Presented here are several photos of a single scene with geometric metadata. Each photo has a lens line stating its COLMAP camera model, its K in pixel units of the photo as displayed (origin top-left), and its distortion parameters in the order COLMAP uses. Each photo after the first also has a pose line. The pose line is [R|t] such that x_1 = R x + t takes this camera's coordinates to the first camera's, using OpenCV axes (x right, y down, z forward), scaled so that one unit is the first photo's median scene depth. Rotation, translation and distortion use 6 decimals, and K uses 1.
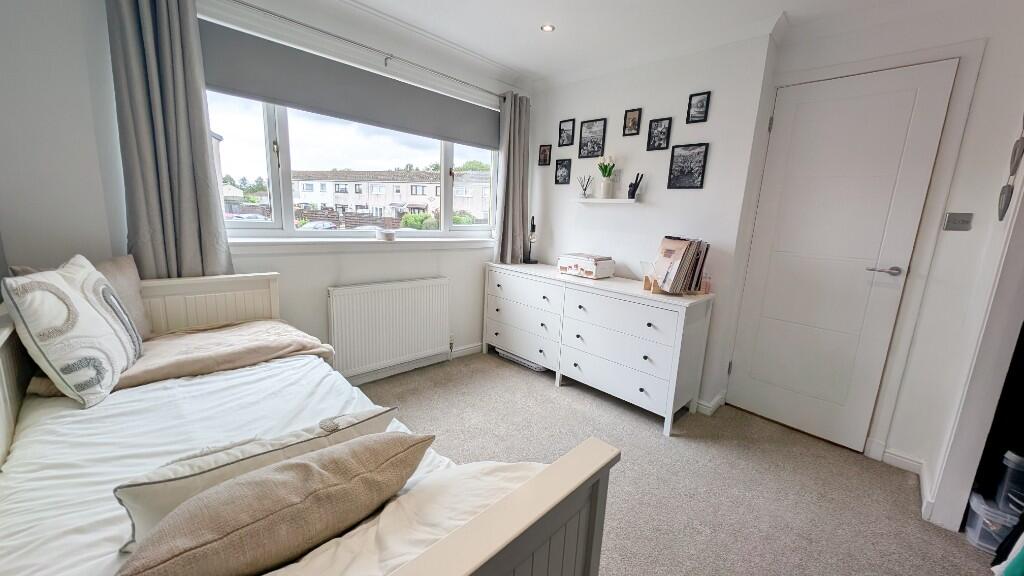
lens RADIAL K [[380.0, 0, 514.7], [0, 380.0, 286.0], [0, 0, 1]] dist [-0.005957, -0.000257]
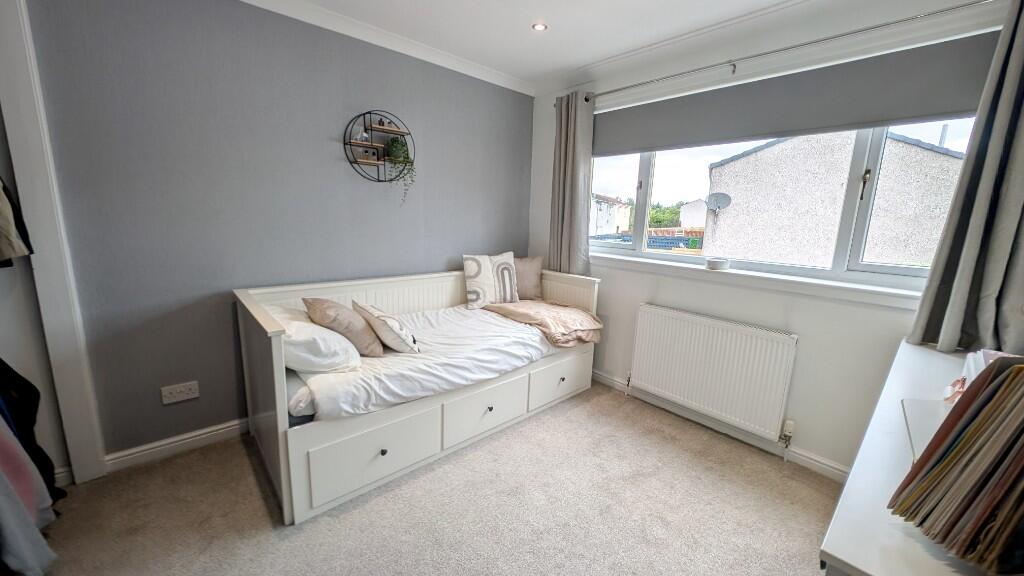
lens RADIAL K [[380.0, 0, 514.7], [0, 380.0, 286.0], [0, 0, 1]] dist [-0.005957, -0.000257]
pose [[-0.056111, 0.128034, -0.990181, 0.994670], [-0.220362, 0.965699, 0.137356, -0.179804], [0.973803, 0.225906, -0.025973, 1.014475]]
